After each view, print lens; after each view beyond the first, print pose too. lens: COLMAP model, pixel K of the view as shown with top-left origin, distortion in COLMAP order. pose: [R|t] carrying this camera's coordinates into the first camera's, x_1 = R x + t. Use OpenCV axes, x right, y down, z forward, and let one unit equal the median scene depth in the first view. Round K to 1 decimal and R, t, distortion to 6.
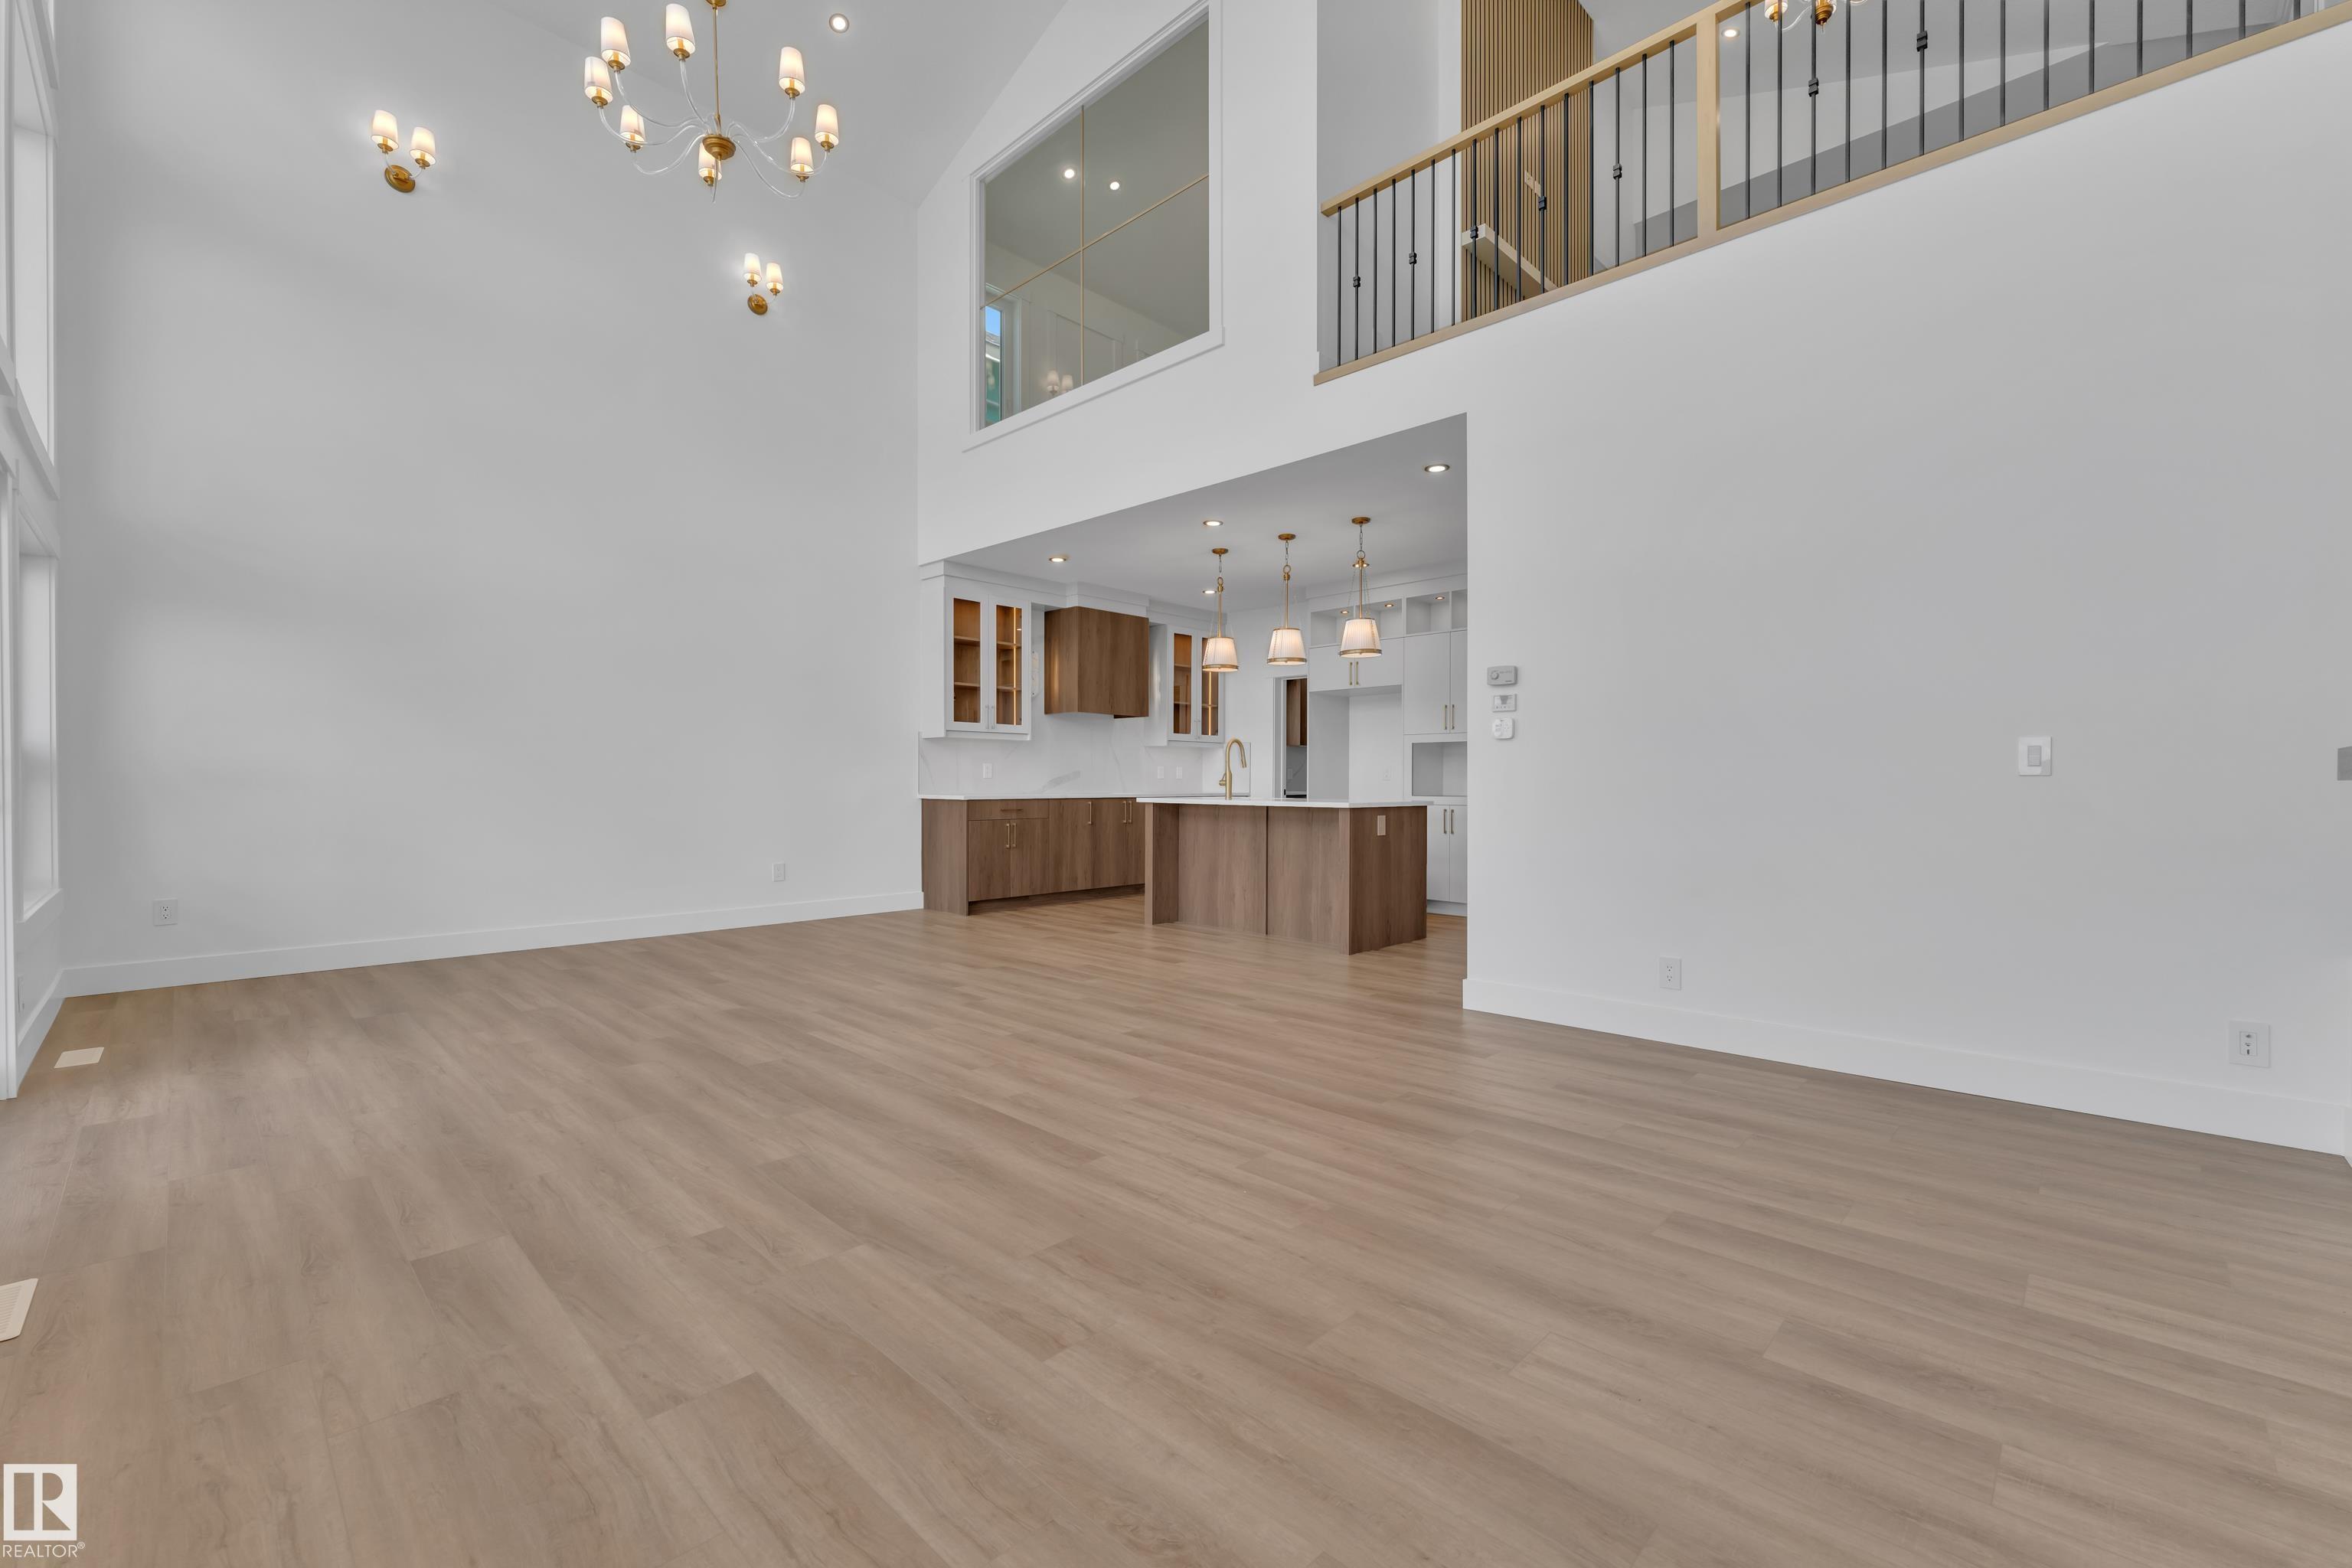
lens RADIAL K [[971.7, 0, 1168.6], [0, 971.7, 790.2], [0, 0, 1]] dist [-0.005291, 0.000615]
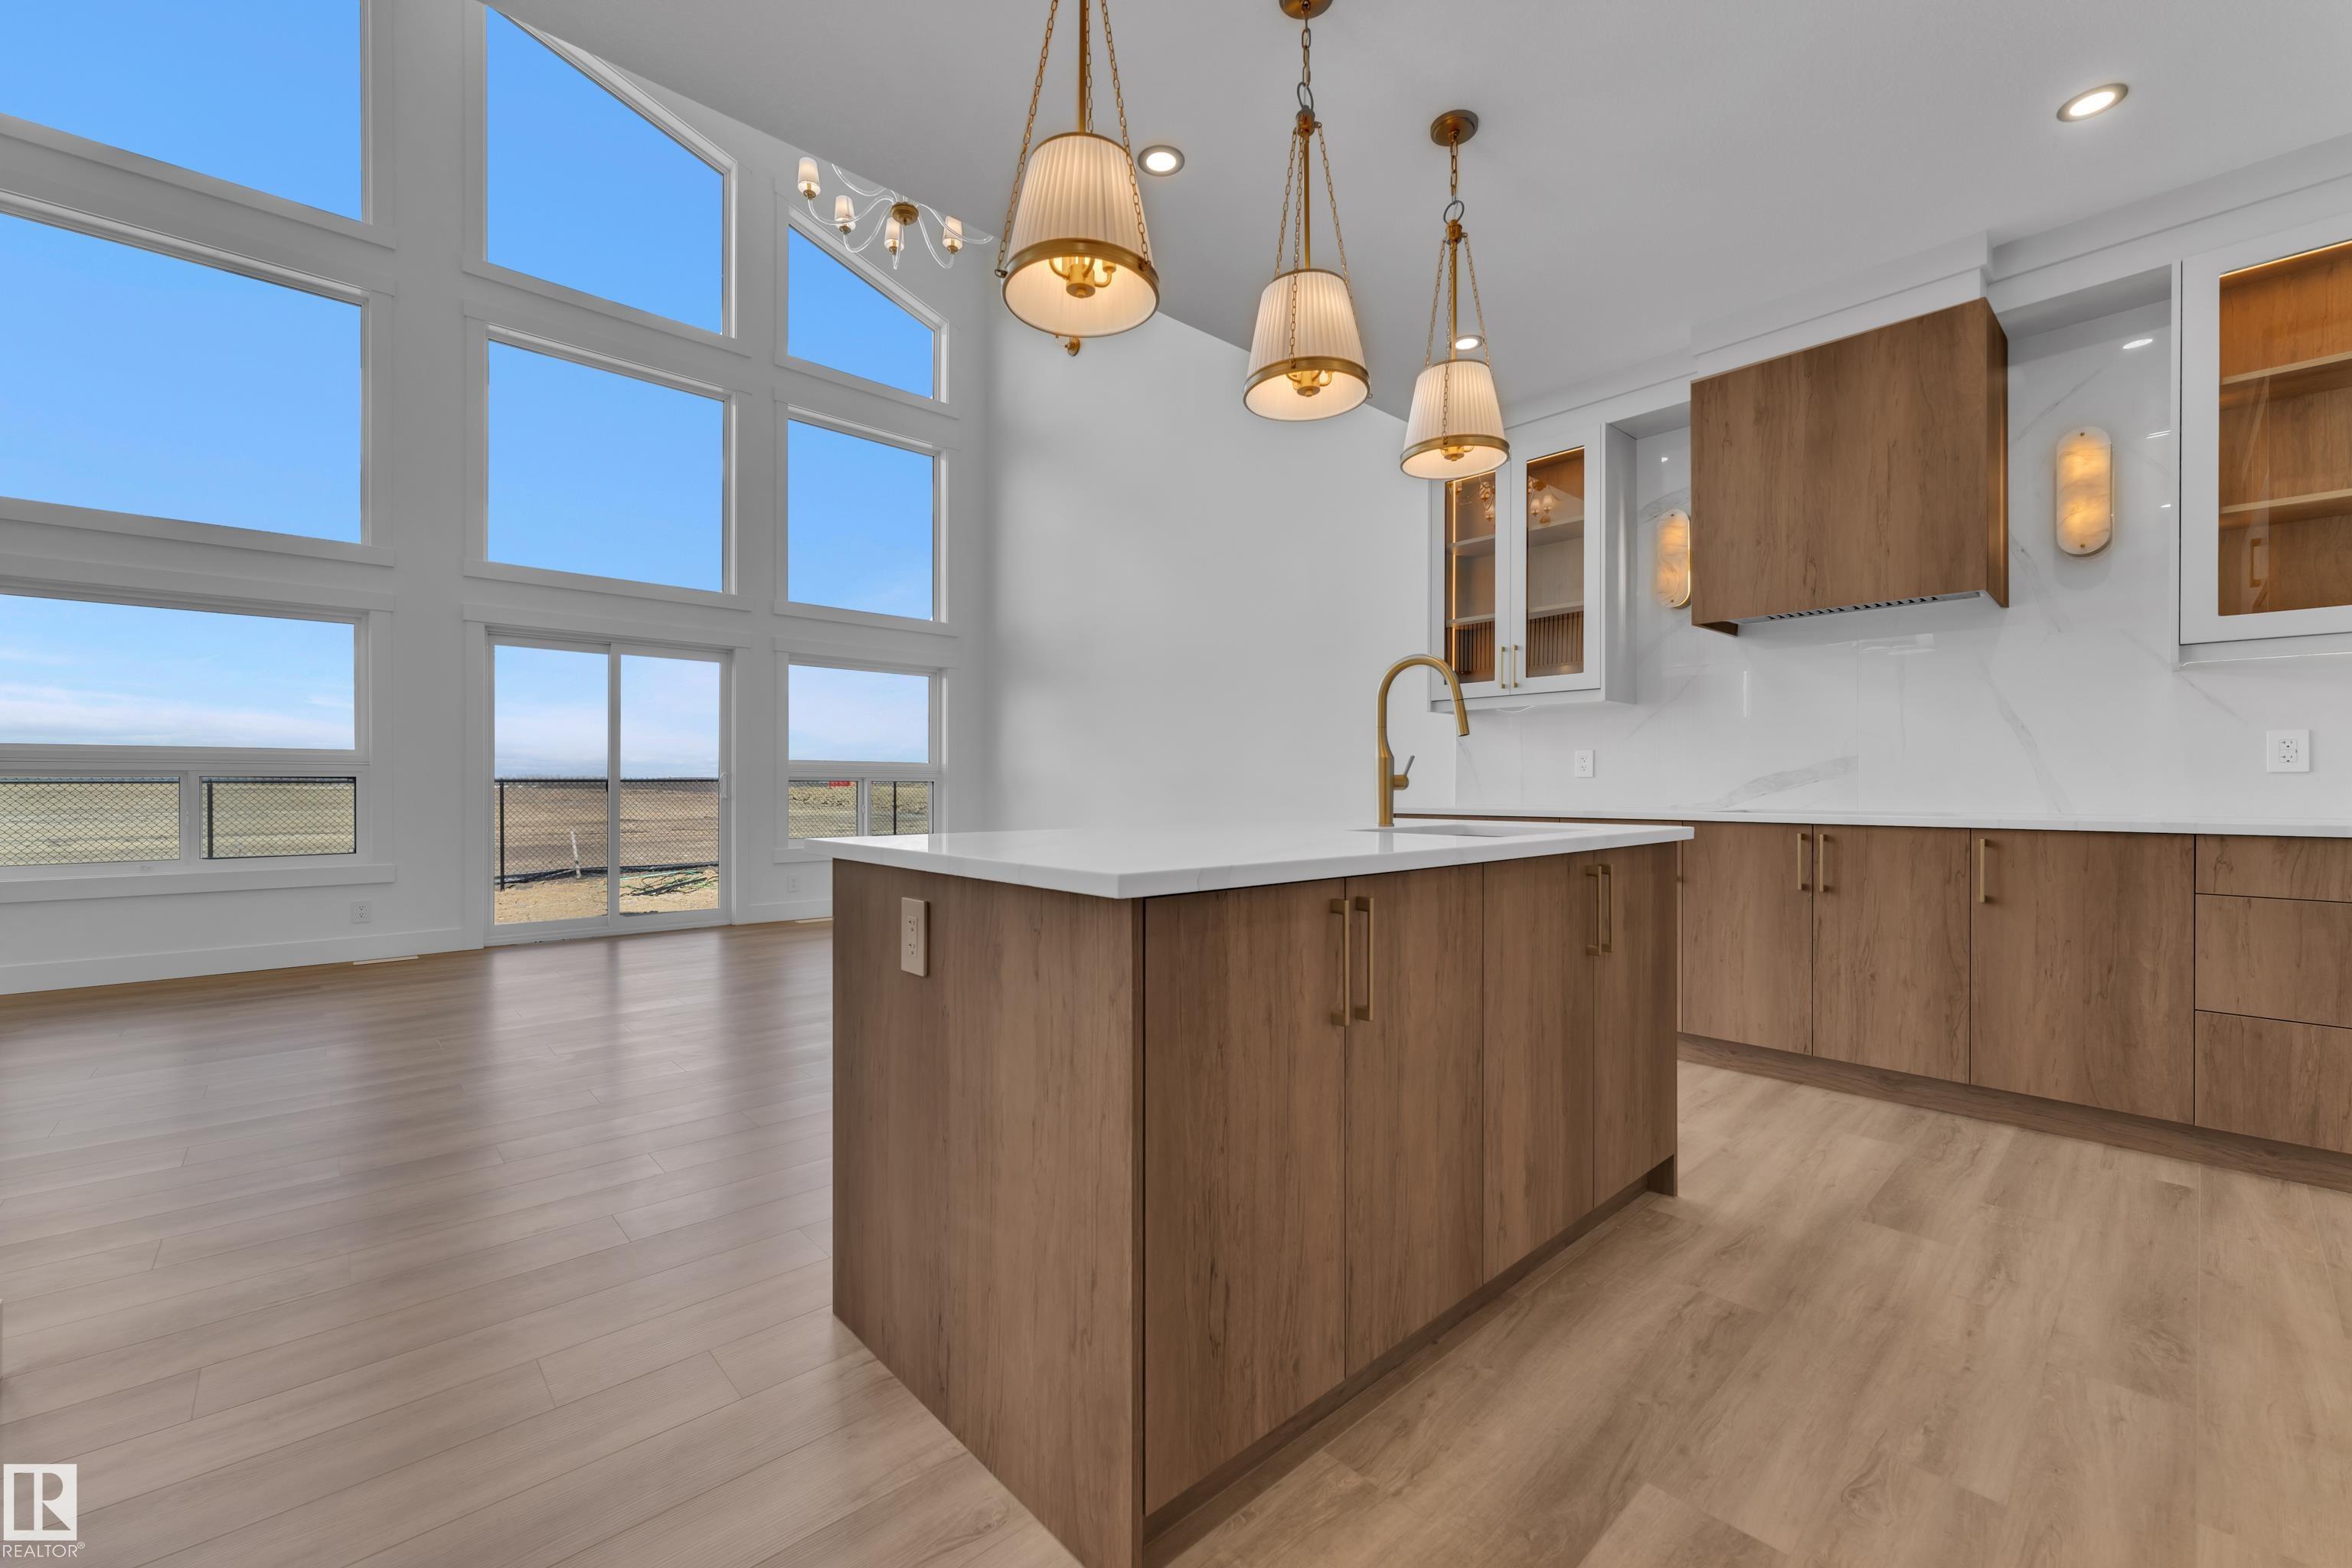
lens RADIAL K [[945.9, 0, 1173.7], [0, 945.9, 786.2], [0, 0, 1]] dist [0.000342, 0.001398]
pose [[-0.055812, -0.003647, -0.998435, 0.407011], [-0.010844, 0.999937, -0.003046, -0.004395], [0.998382, 0.010657, -0.055848, 0.924880]]
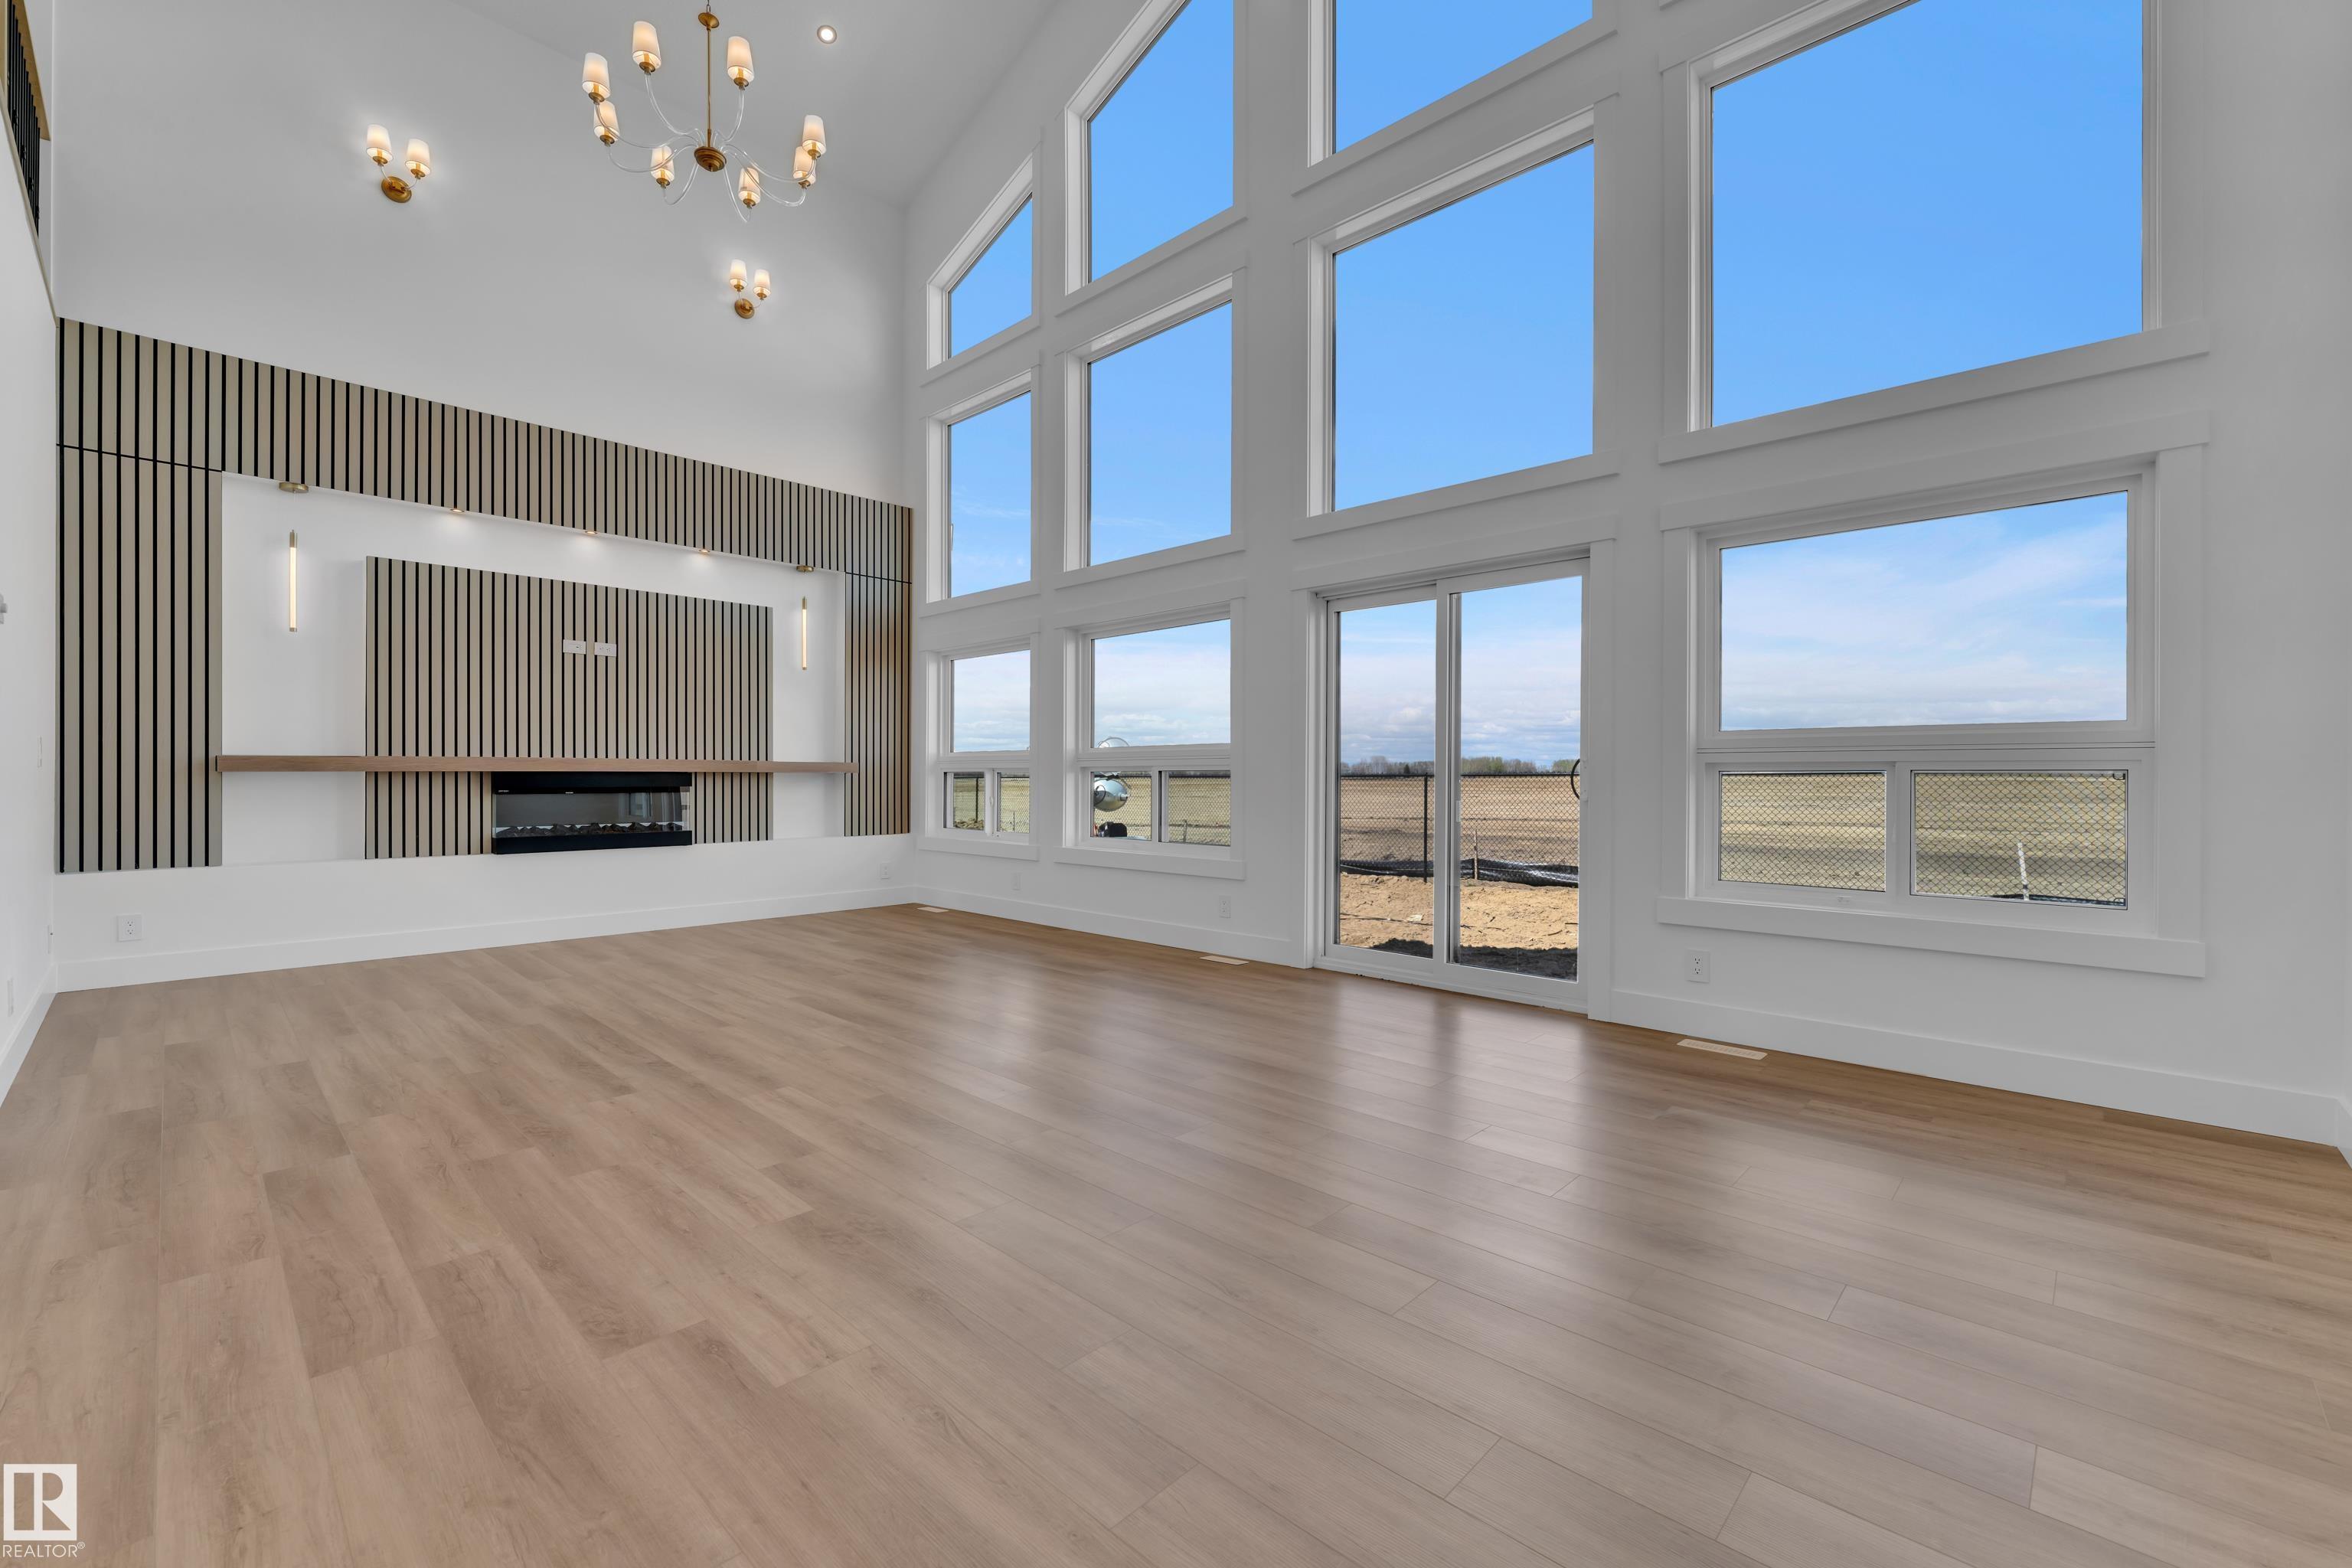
lens RADIAL K [[971.7, 0, 1172.0], [0, 971.7, 780.2], [0, 0, 1]] dist [-0.005291, 0.000615]
pose [[-0.999973, -0.005280, -0.005050, -0.269322], [-0.005353, 0.999879, 0.014590, -0.009756], [0.004972, 0.014617, -0.999881, 1.004469]]
